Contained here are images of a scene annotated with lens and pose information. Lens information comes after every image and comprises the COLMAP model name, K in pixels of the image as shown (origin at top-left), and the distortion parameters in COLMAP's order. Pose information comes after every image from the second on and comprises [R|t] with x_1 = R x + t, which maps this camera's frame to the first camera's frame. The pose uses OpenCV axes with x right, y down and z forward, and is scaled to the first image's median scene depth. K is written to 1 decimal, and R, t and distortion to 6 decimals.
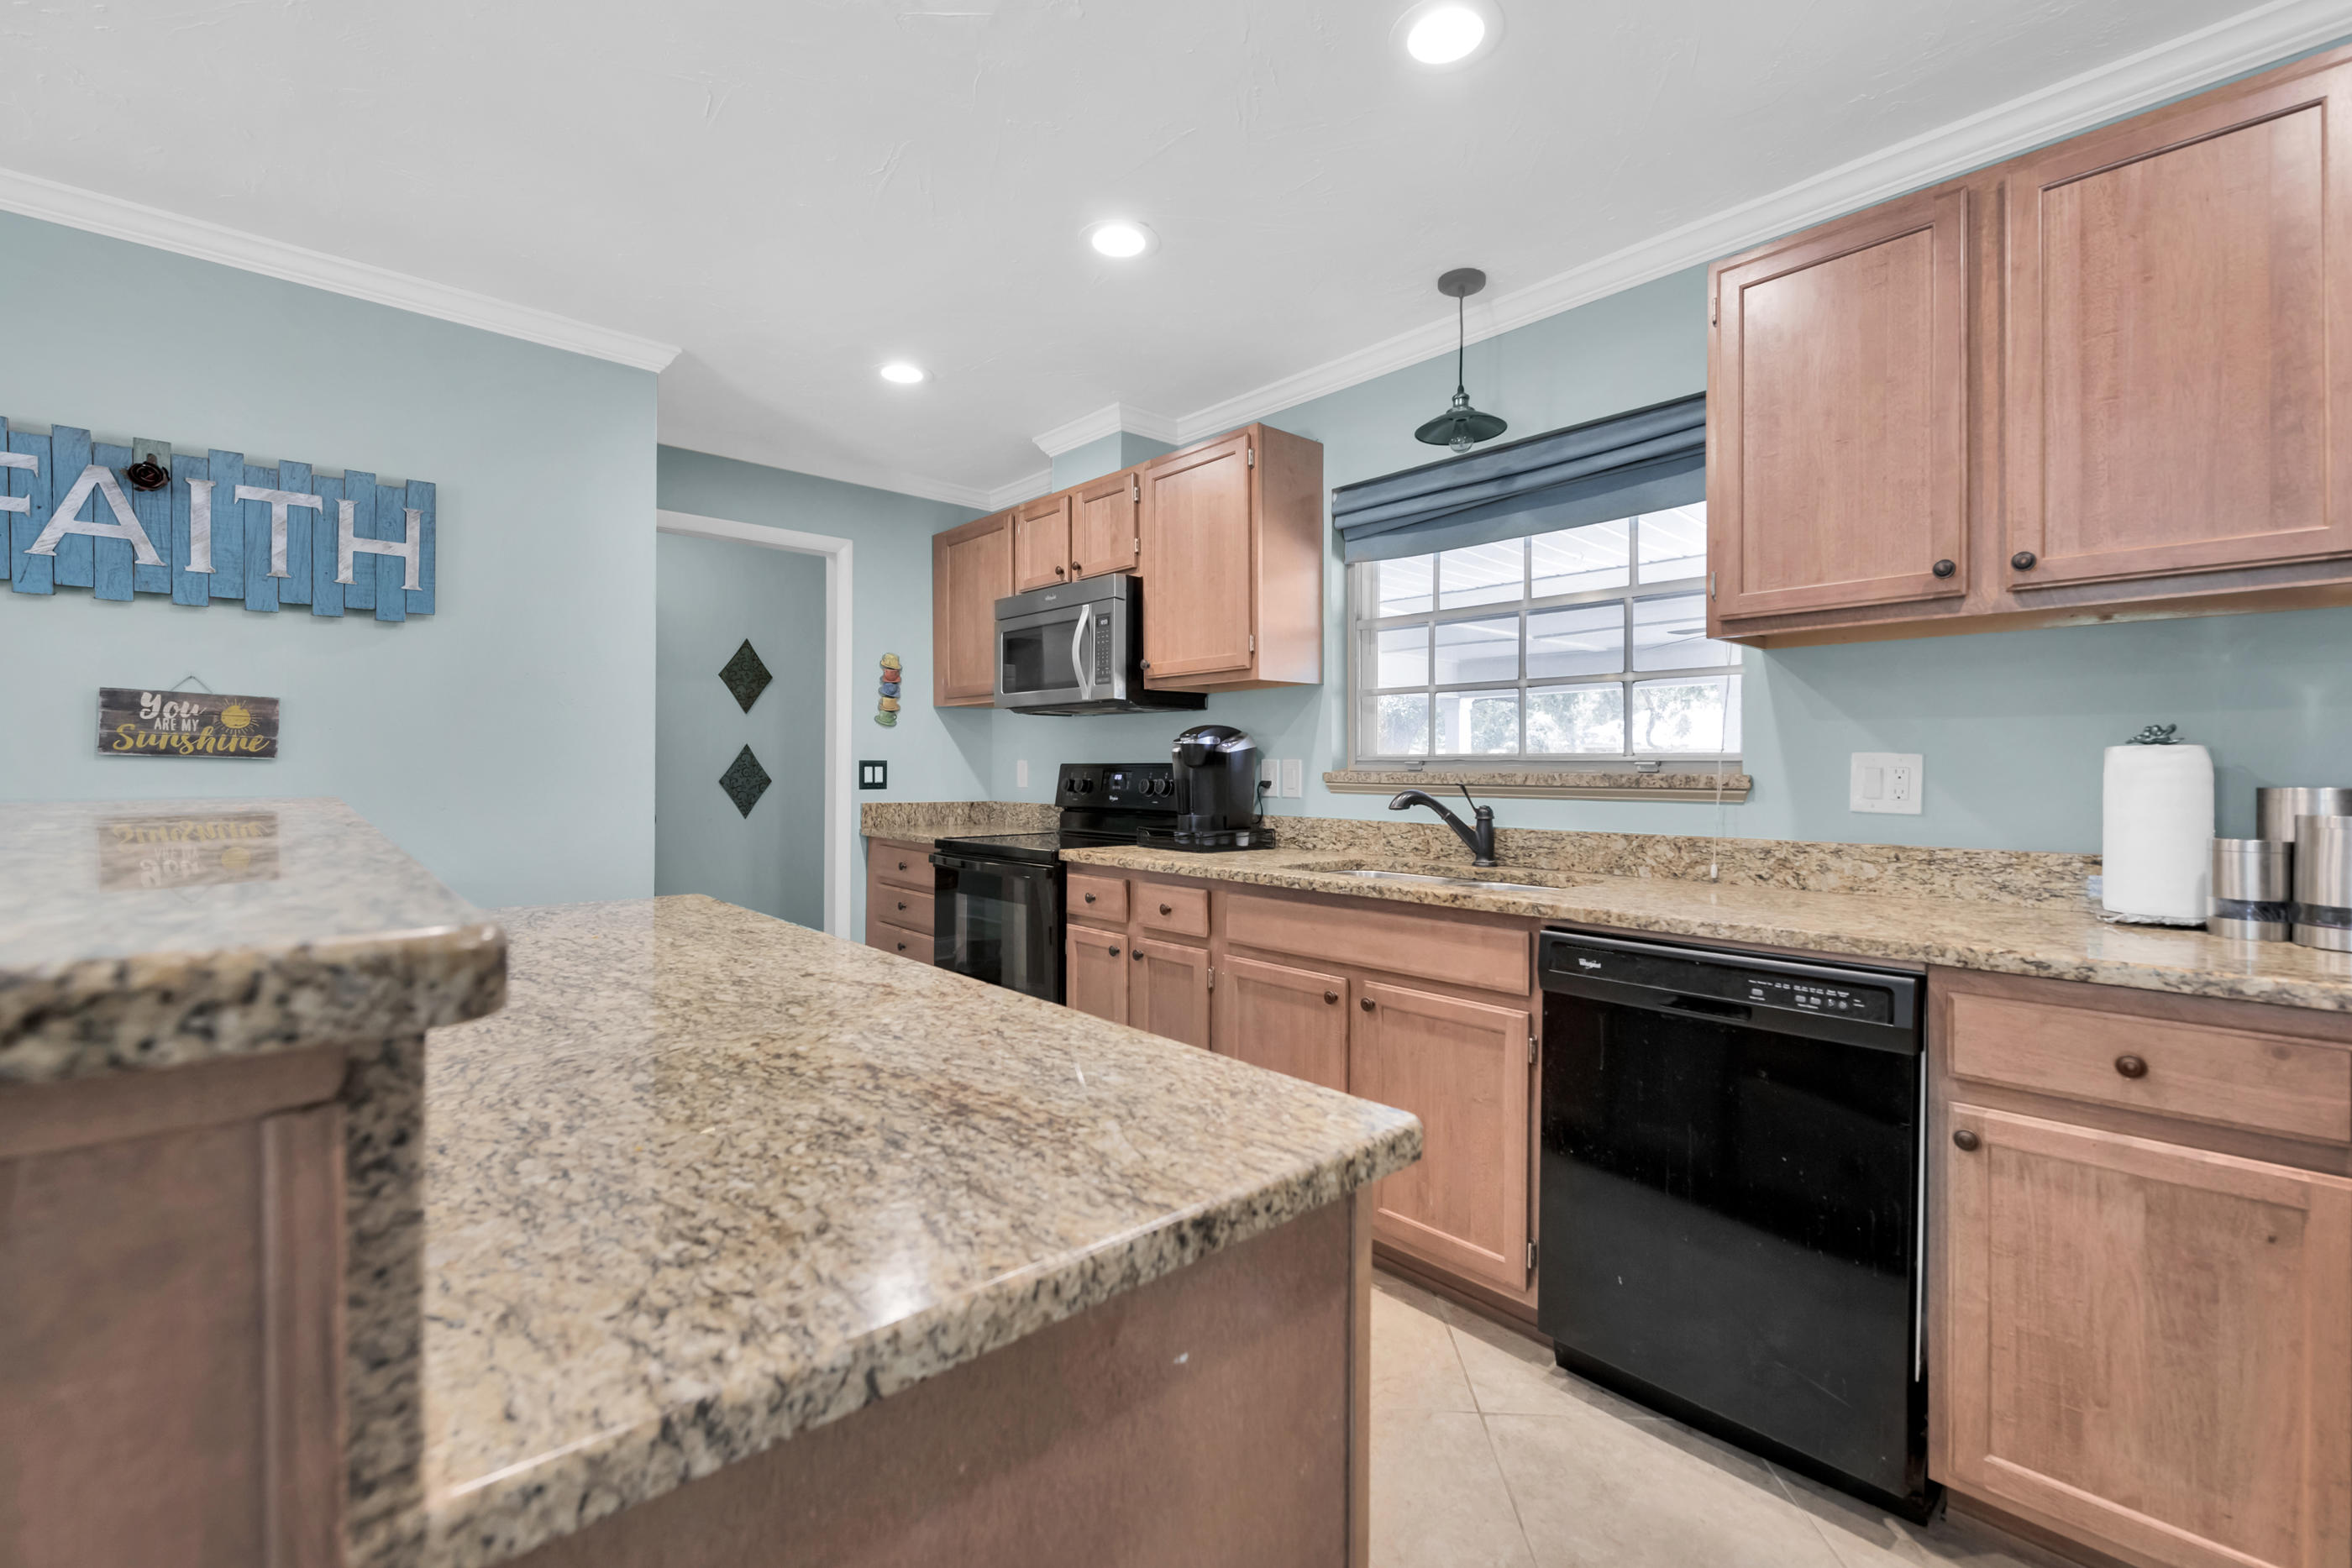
lens RADIAL K [[1006.8, 0, 1288.4], [0, 1006.8, 772.6], [0, 0, 1]] dist [-0.000457, -0.001238]
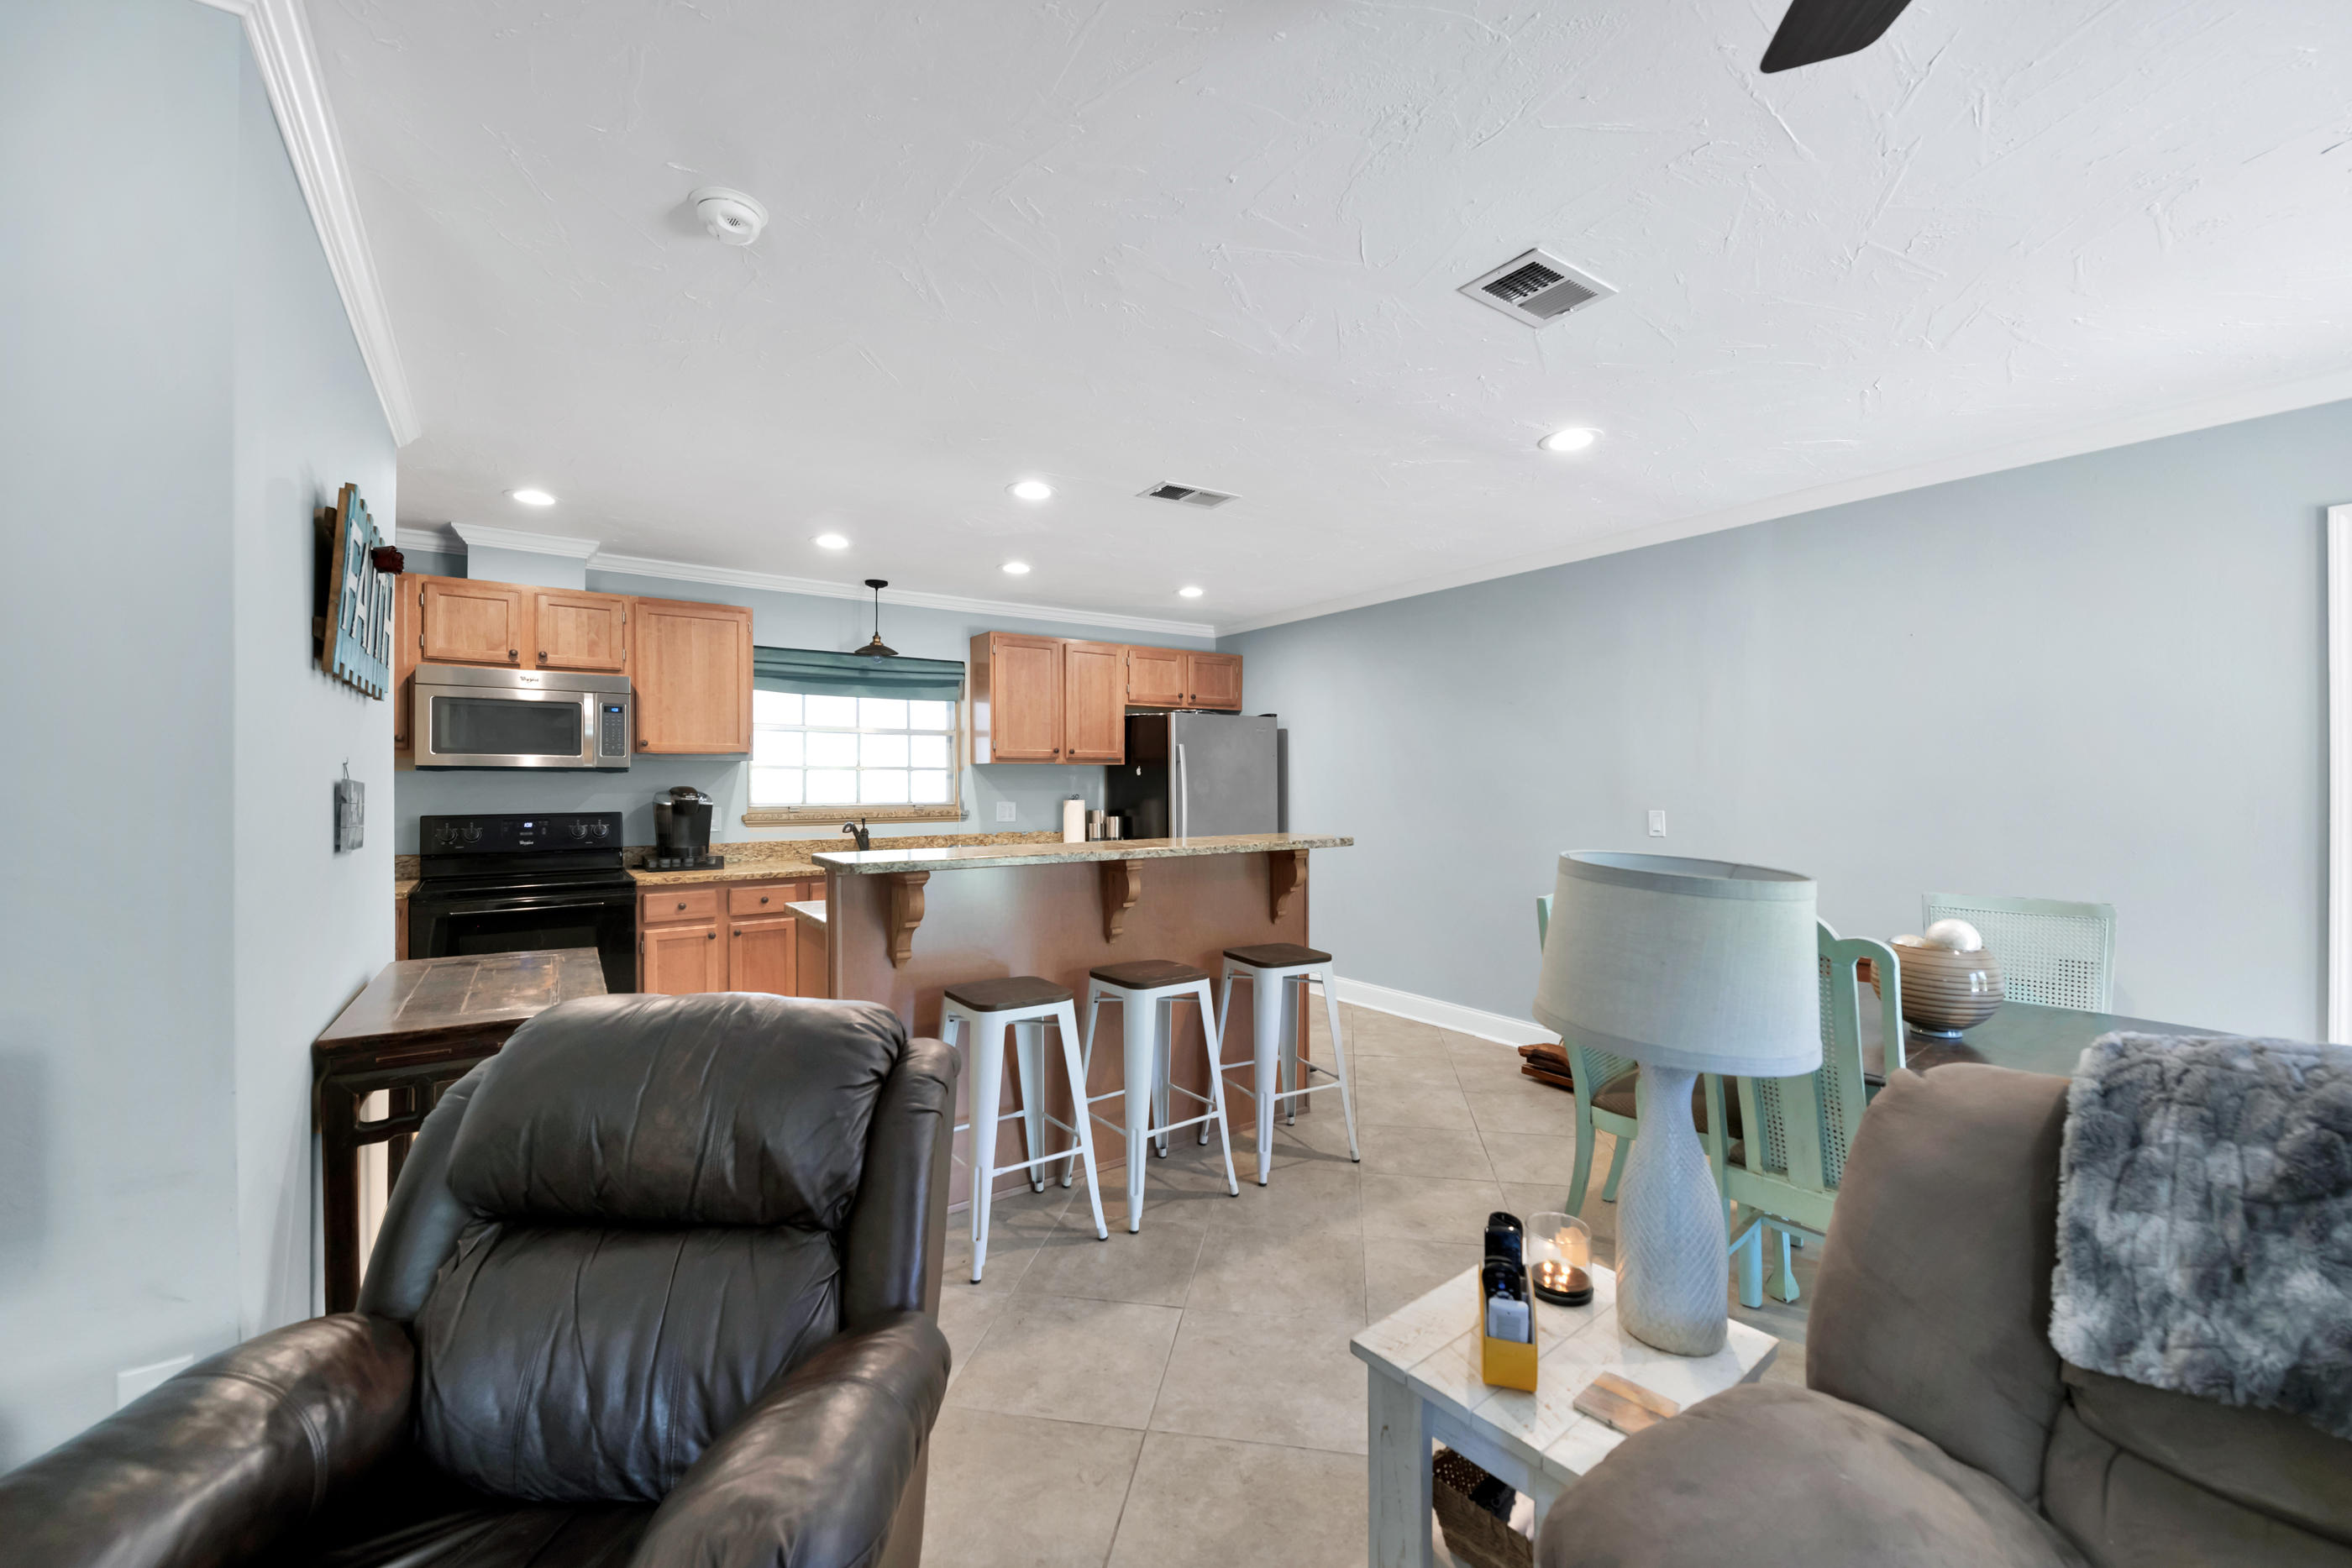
lens RADIAL K [[894.7, 0, 1094.1], [0, 894.7, 791.7], [0, 0, 1]] dist [0.001379, -0.002783]
pose [[0.209459, -0.014493, 0.977710, -1.483742], [0.004774, 0.999893, 0.013799, -0.065005], [-0.977806, 0.001777, 0.209506, 0.141905]]
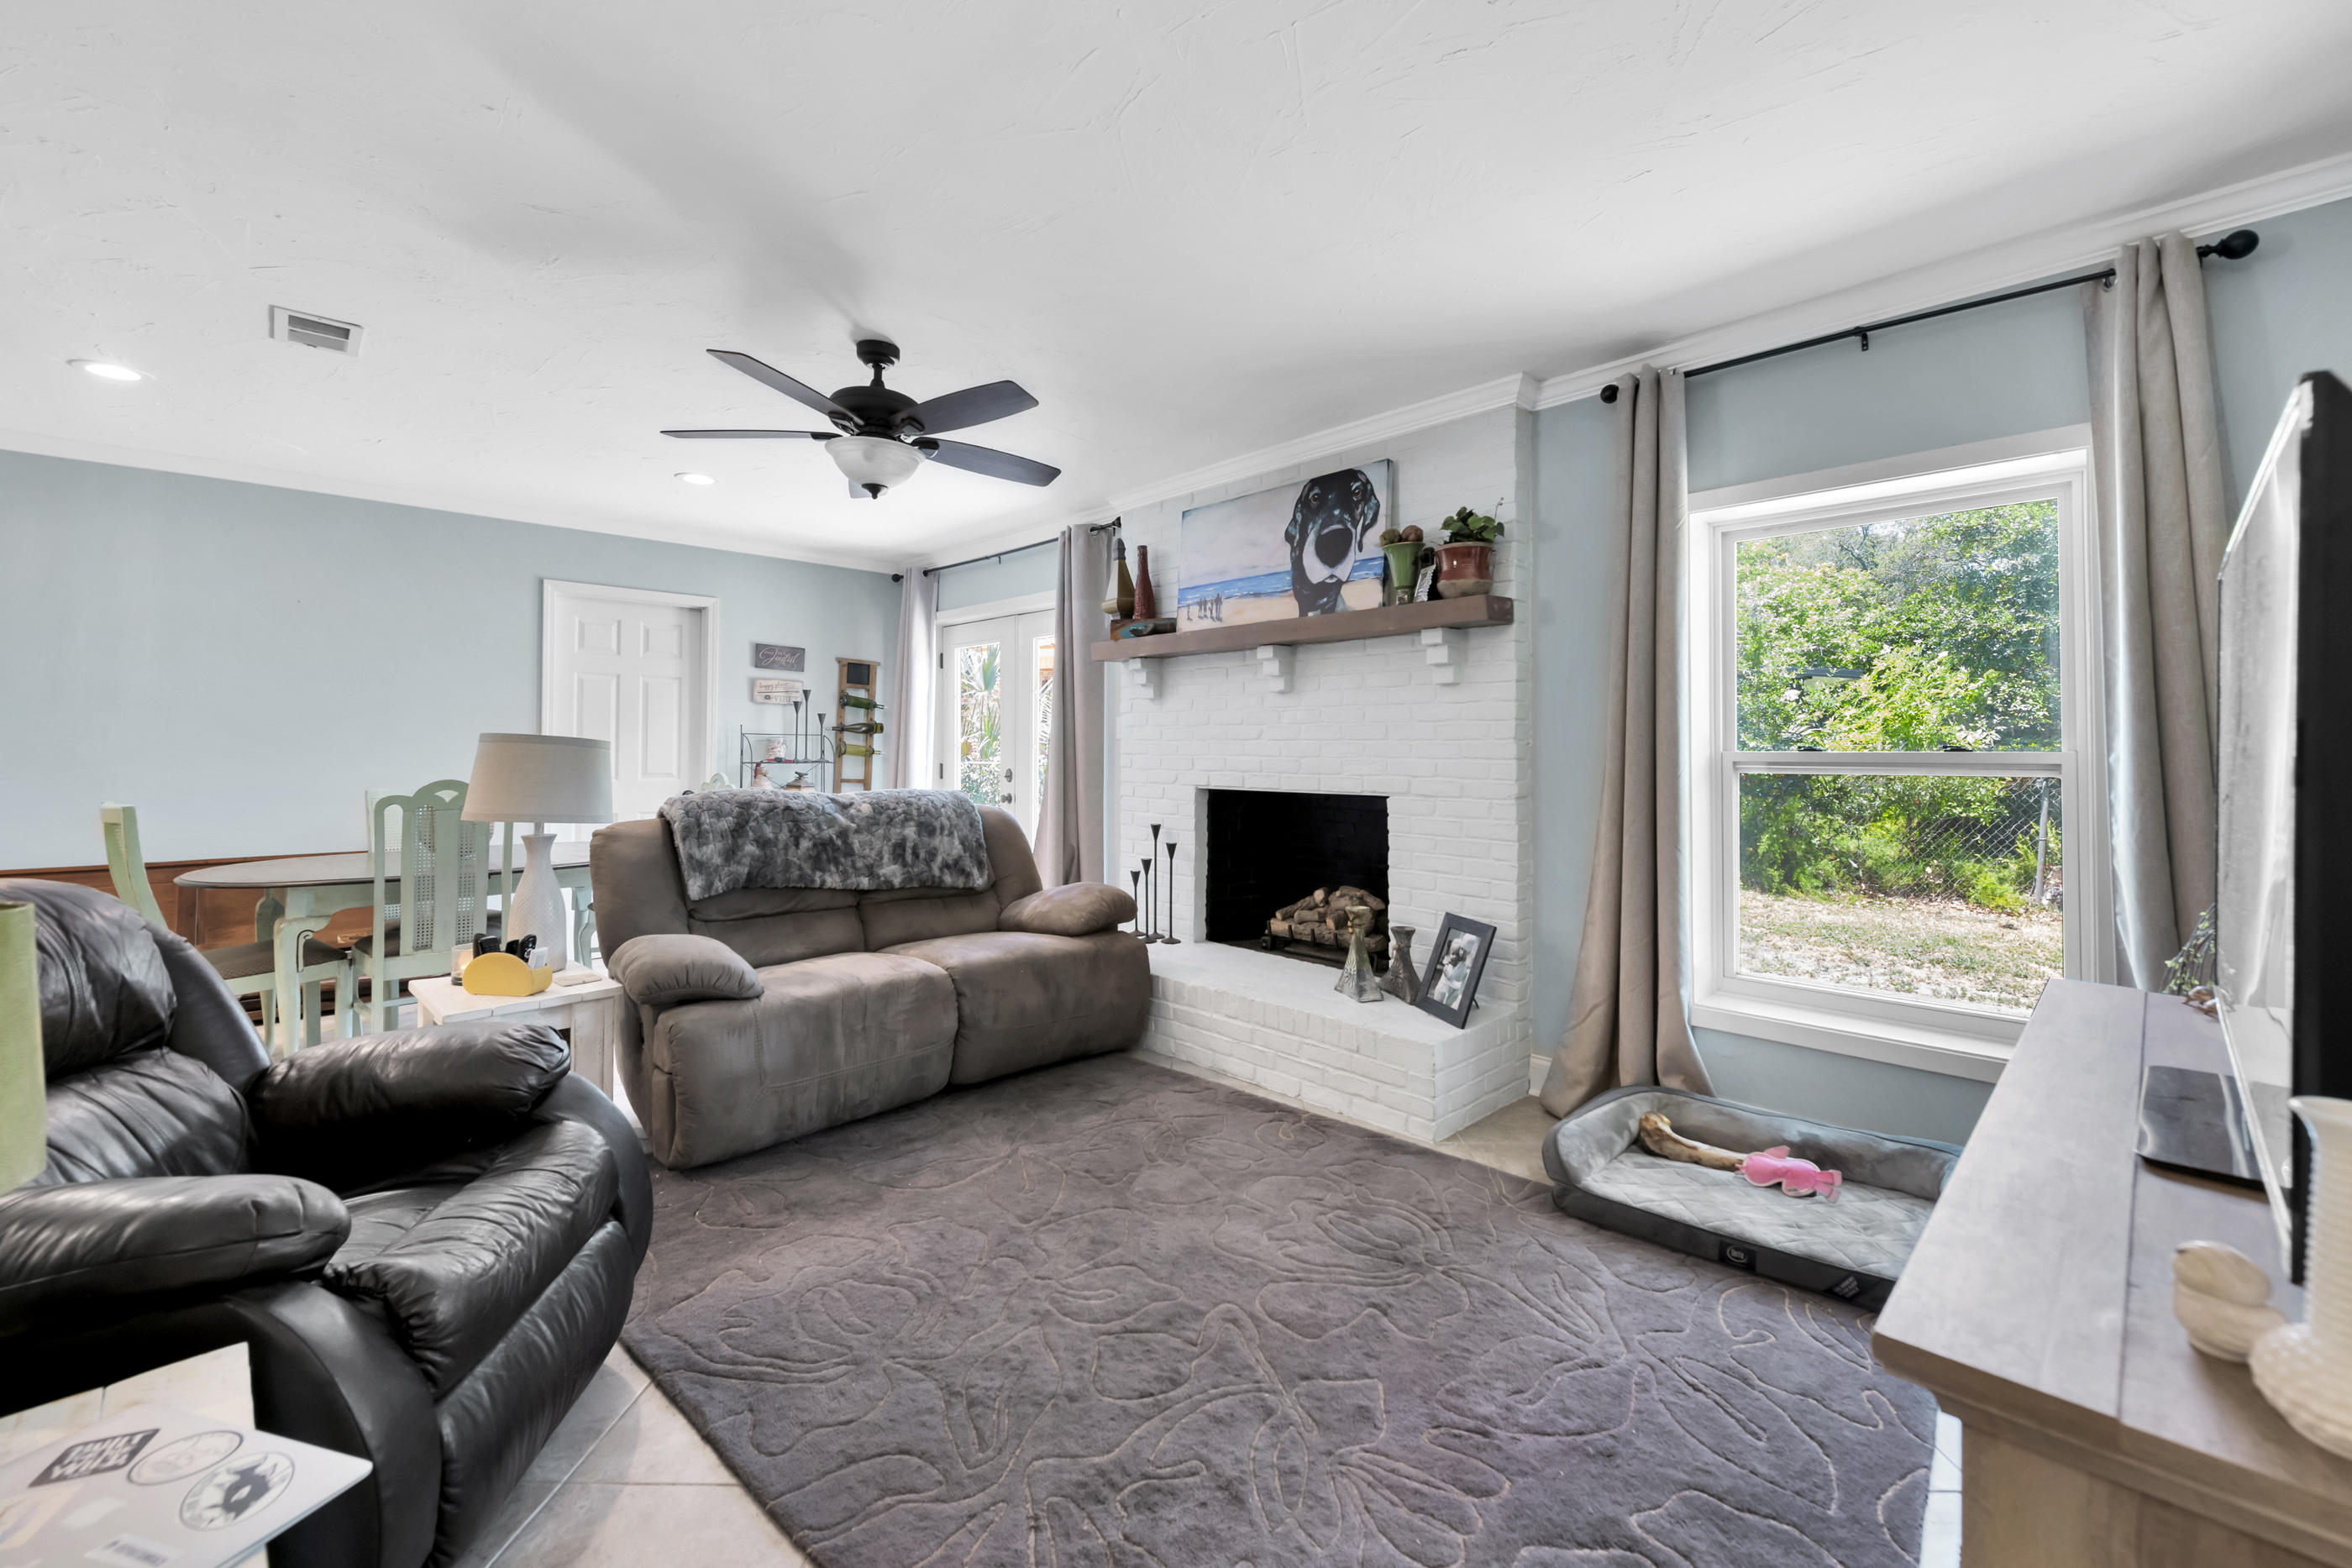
lens RADIAL K [[950.3, 0, 1229.2], [0, 950.3, 769.1], [0, 0, 1]] dist [0.002351, -0.003562]
pose [[-0.999475, -0.009115, 0.031092, -1.724441], [-0.008515, 0.999776, 0.019364, -0.011872], [-0.031262, 0.019089, -0.999329, 0.942847]]
